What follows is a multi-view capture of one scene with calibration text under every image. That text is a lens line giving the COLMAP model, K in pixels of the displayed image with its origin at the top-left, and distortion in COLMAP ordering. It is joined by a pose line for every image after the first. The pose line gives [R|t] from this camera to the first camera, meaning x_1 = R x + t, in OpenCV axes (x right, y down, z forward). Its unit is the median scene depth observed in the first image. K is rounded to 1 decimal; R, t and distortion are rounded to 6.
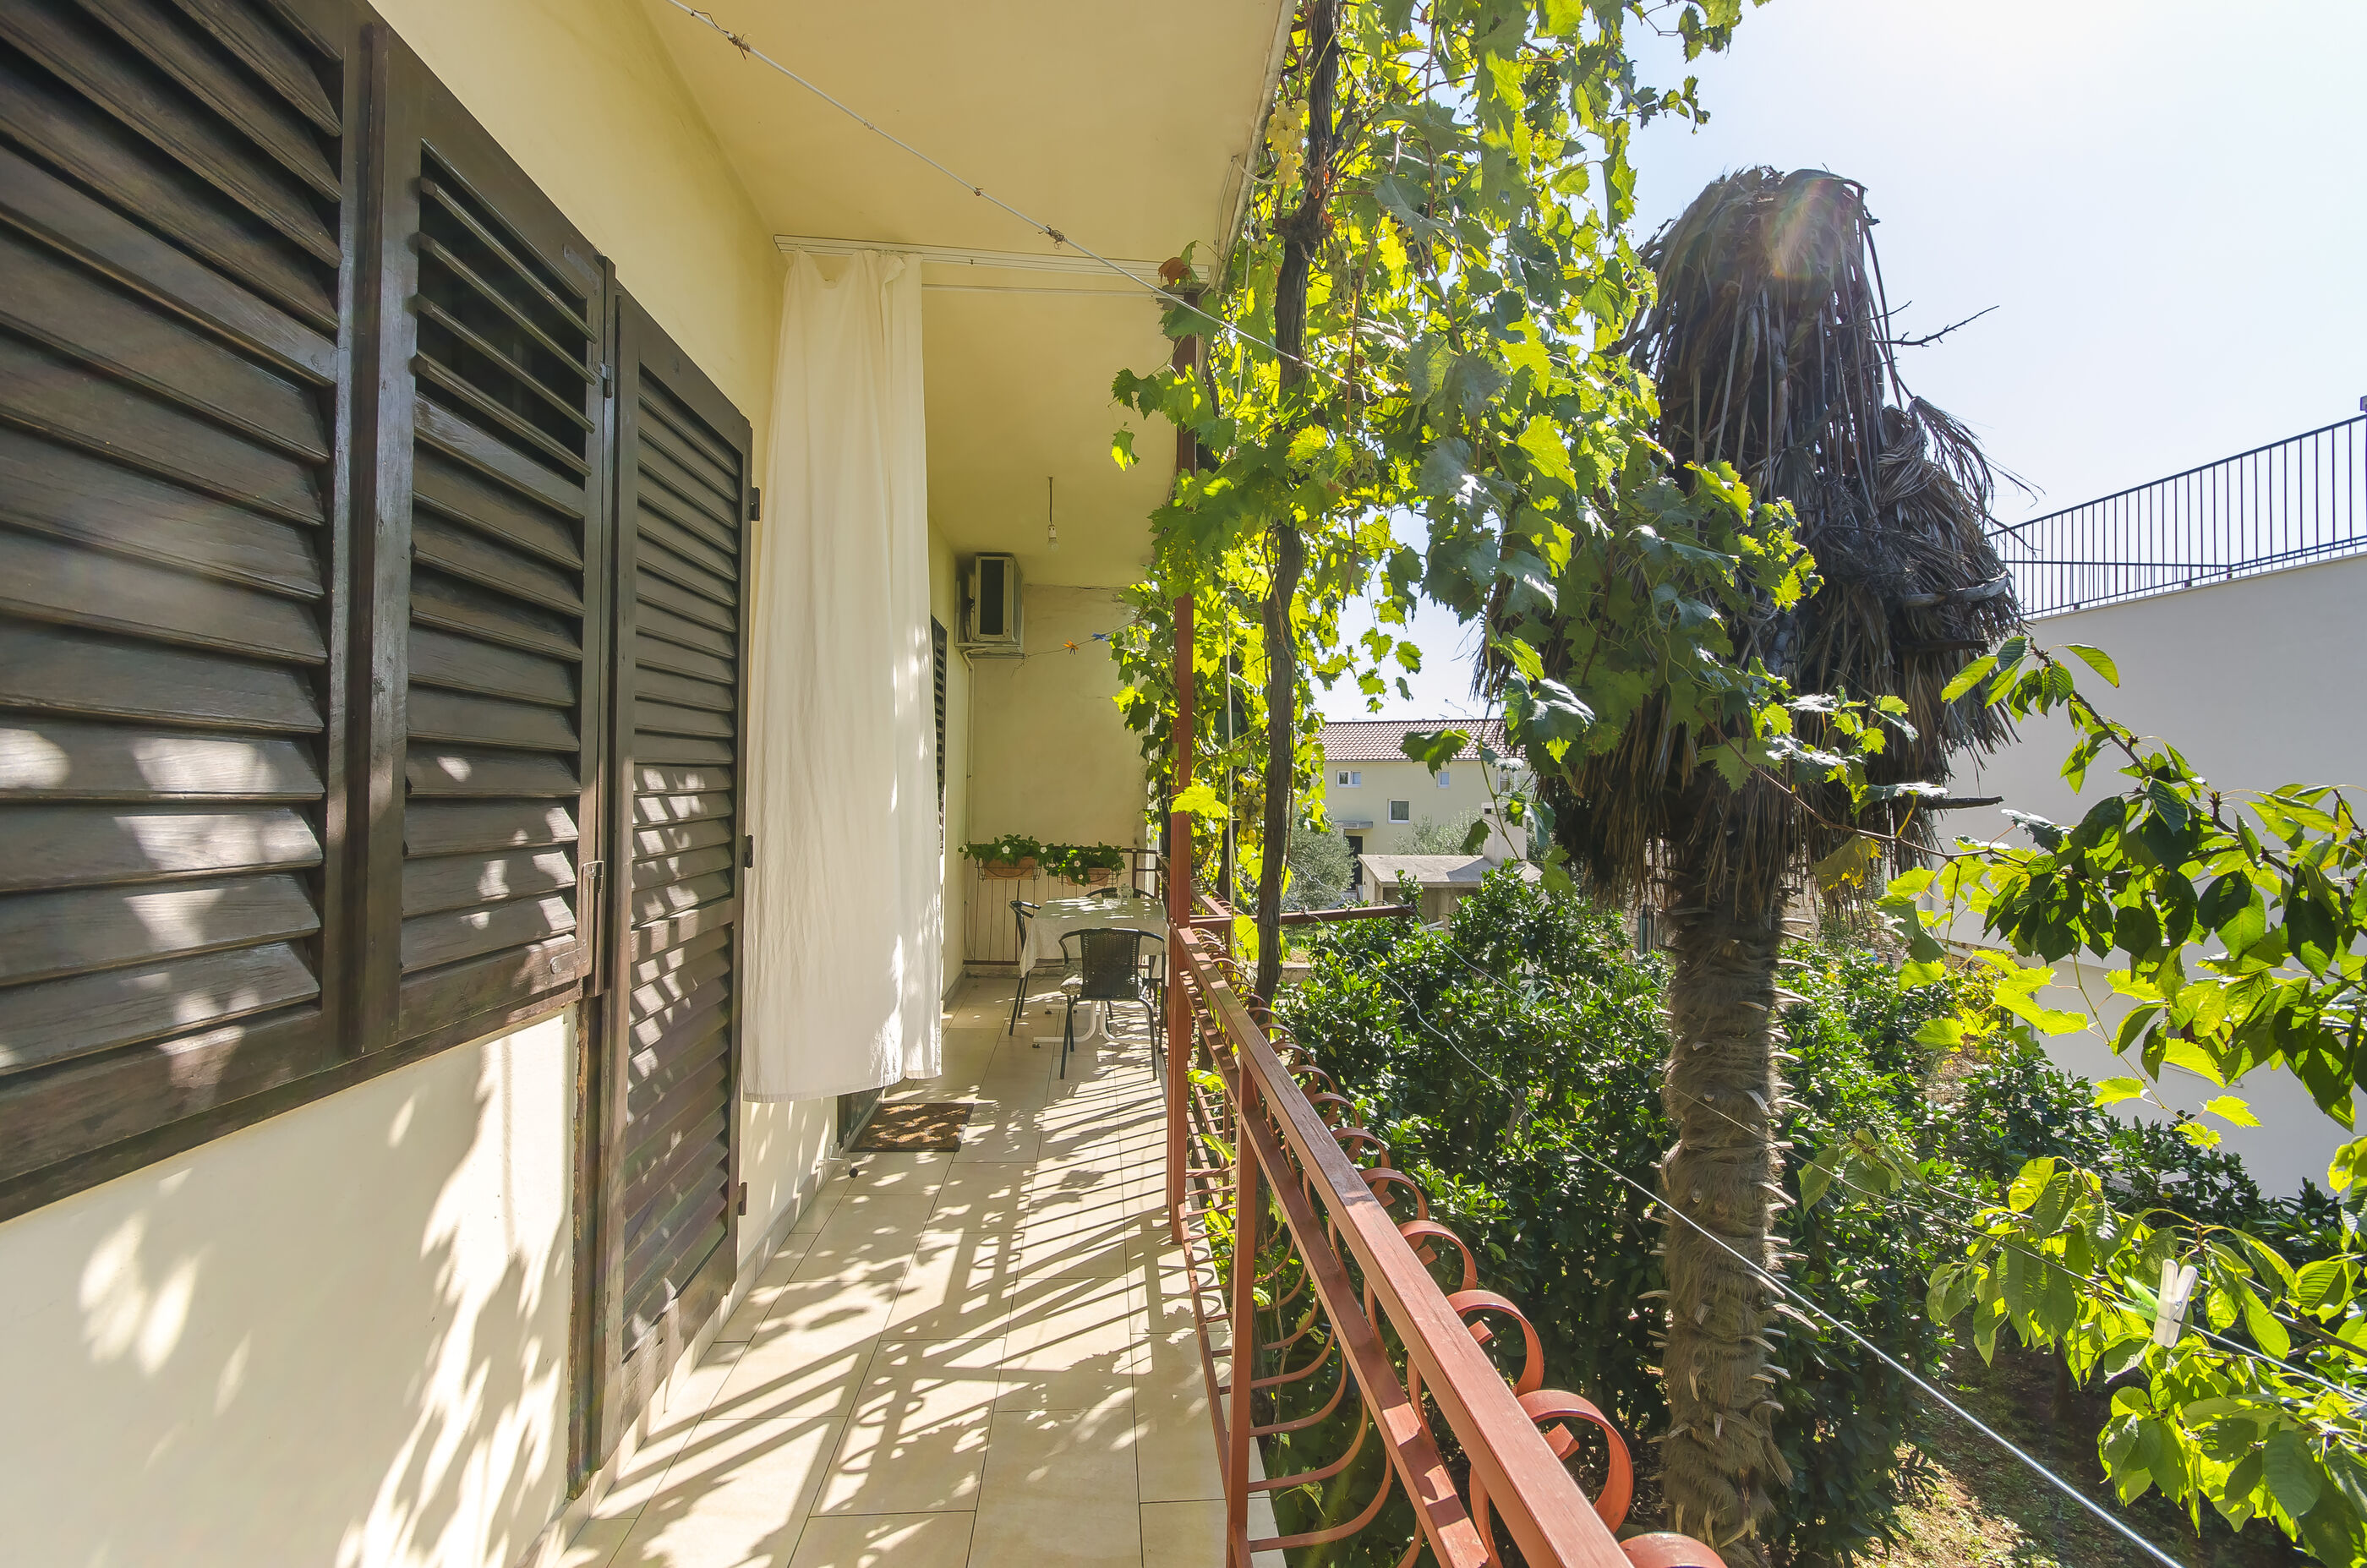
lens RADIAL K [[1043.5, 0, 1180.0], [0, 1043.5, 780.4], [0, 0, 1]] dist [0.009210, -0.000431]
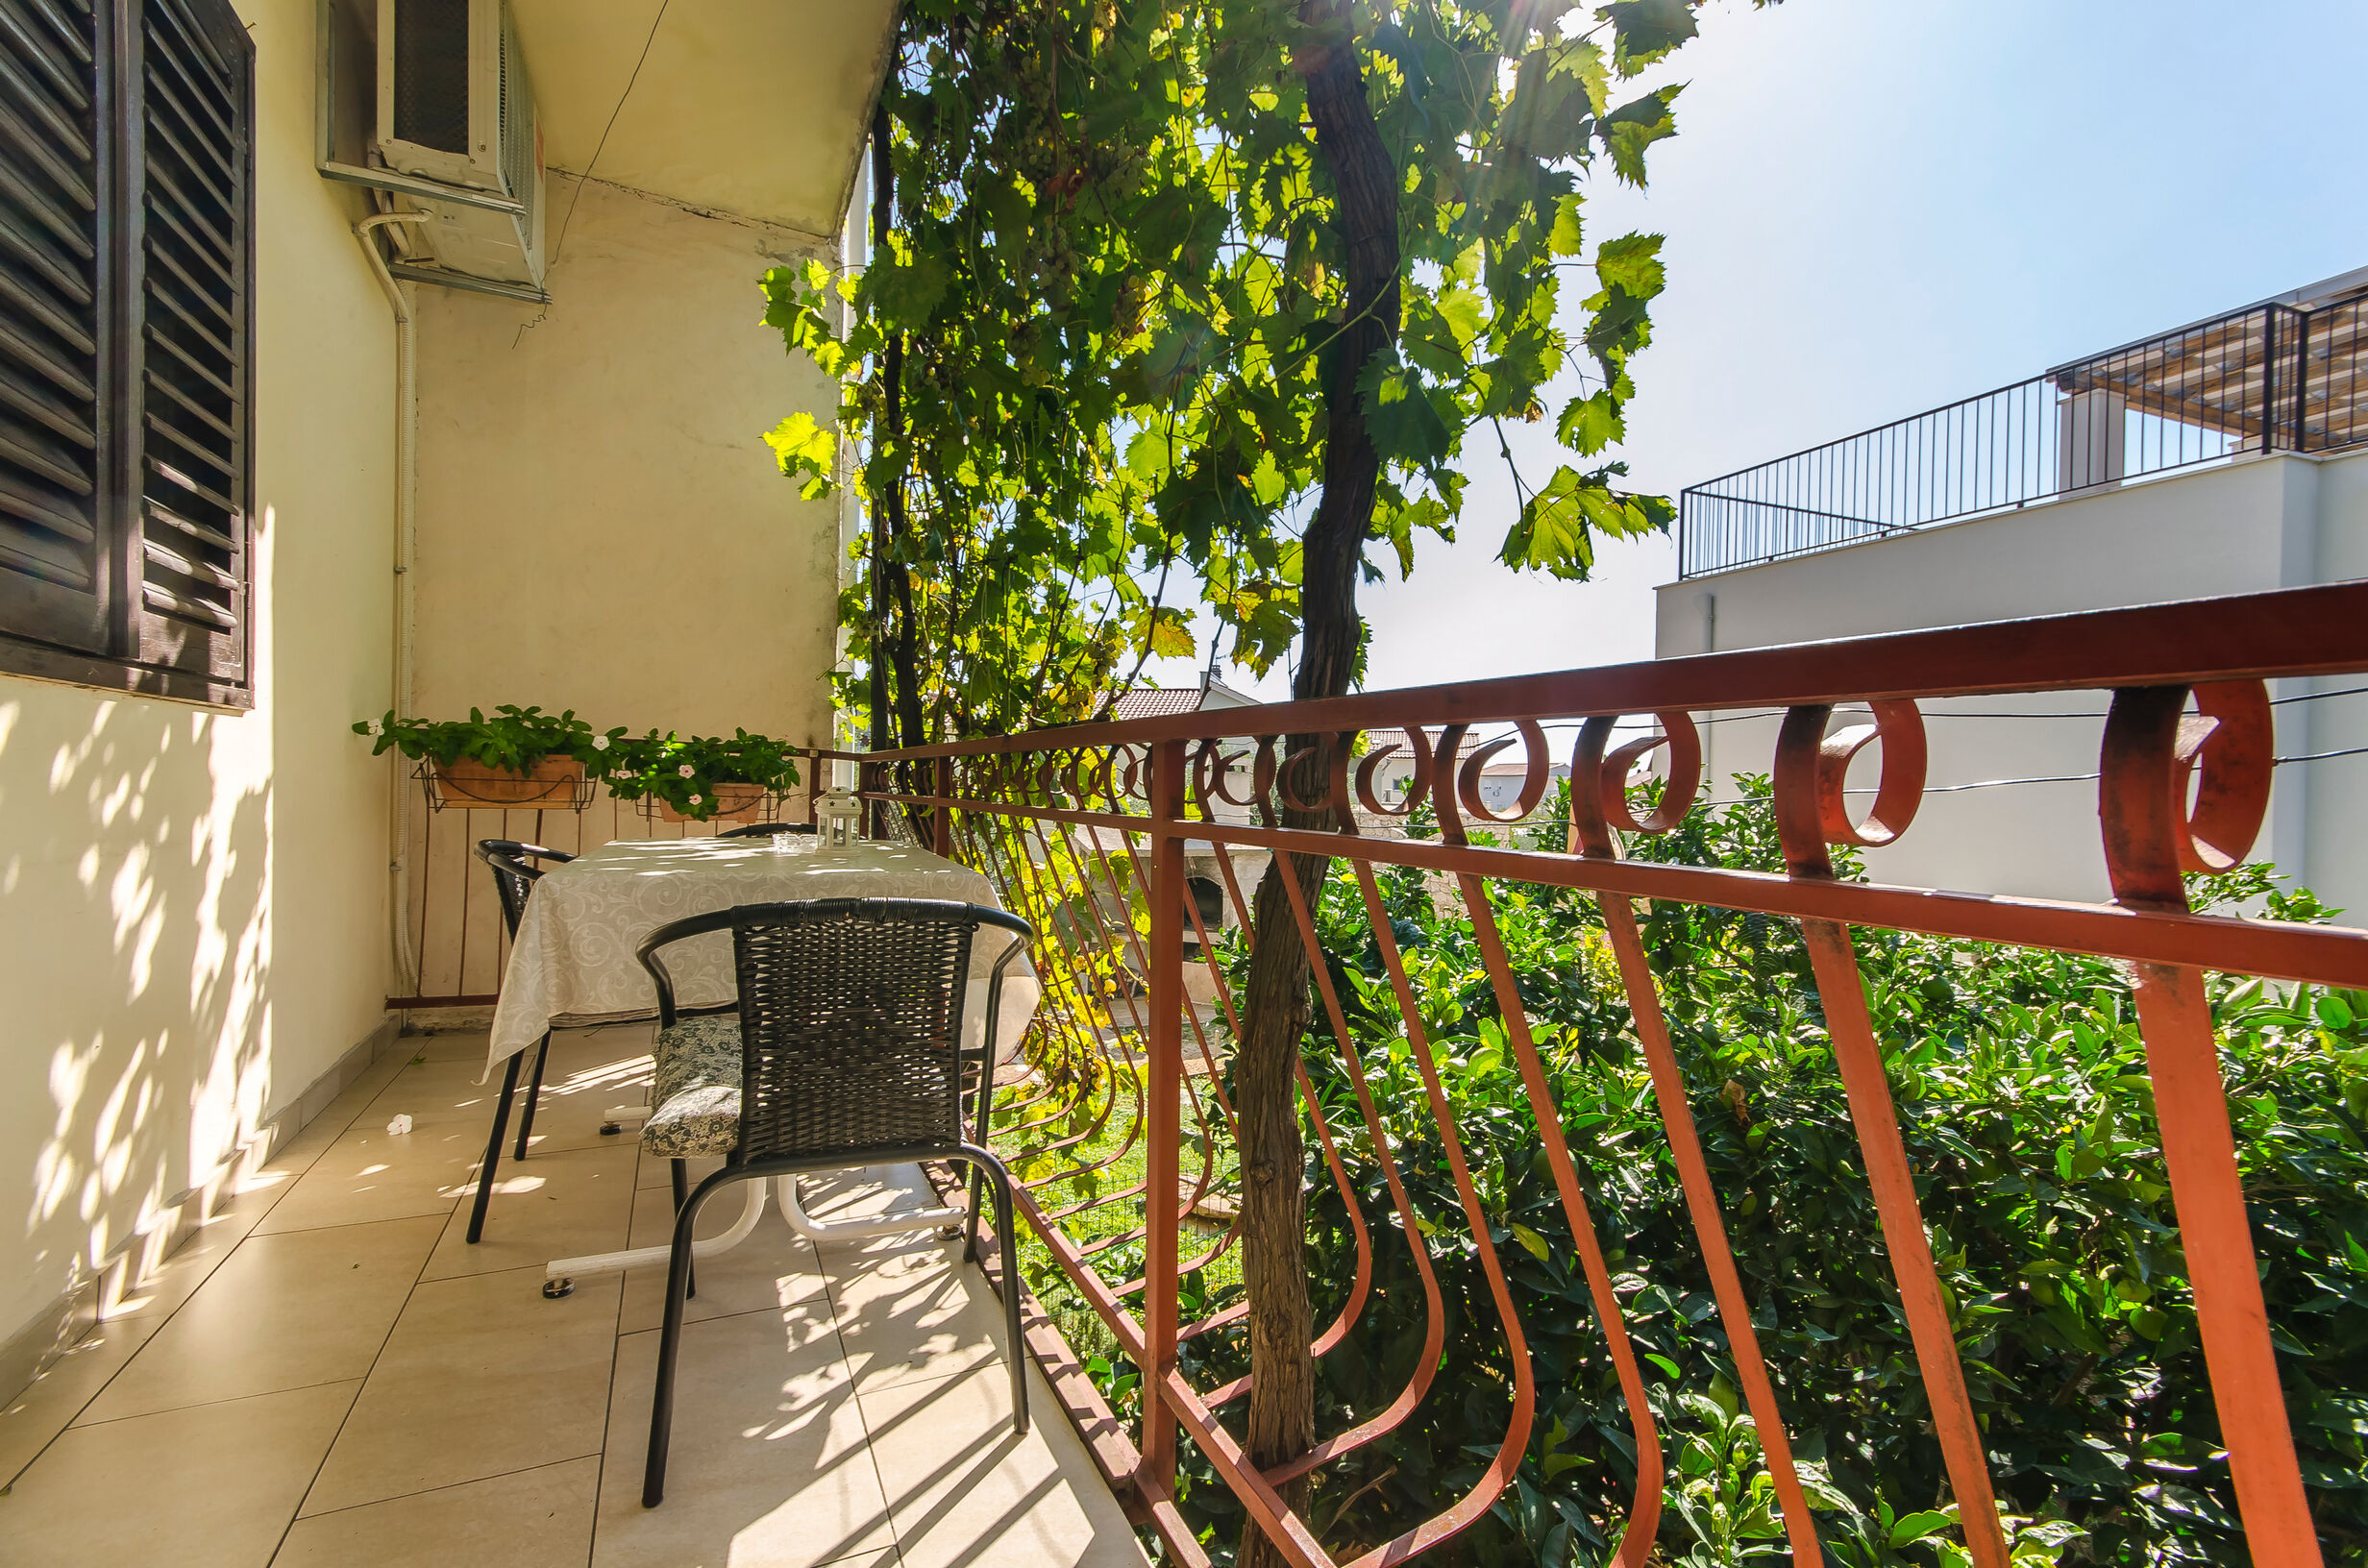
lens RADIAL K [[1043.8, 0, 1203.0], [0, 1043.8, 790.2], [0, 0, 1]] dist [0.009210, -0.000431]
pose [[0.929721, -0.000284, 0.368265, -0.056322], [-0.011235, 0.999512, 0.029136, 0.071372], [-0.368094, -0.031226, 0.929264, 0.488349]]
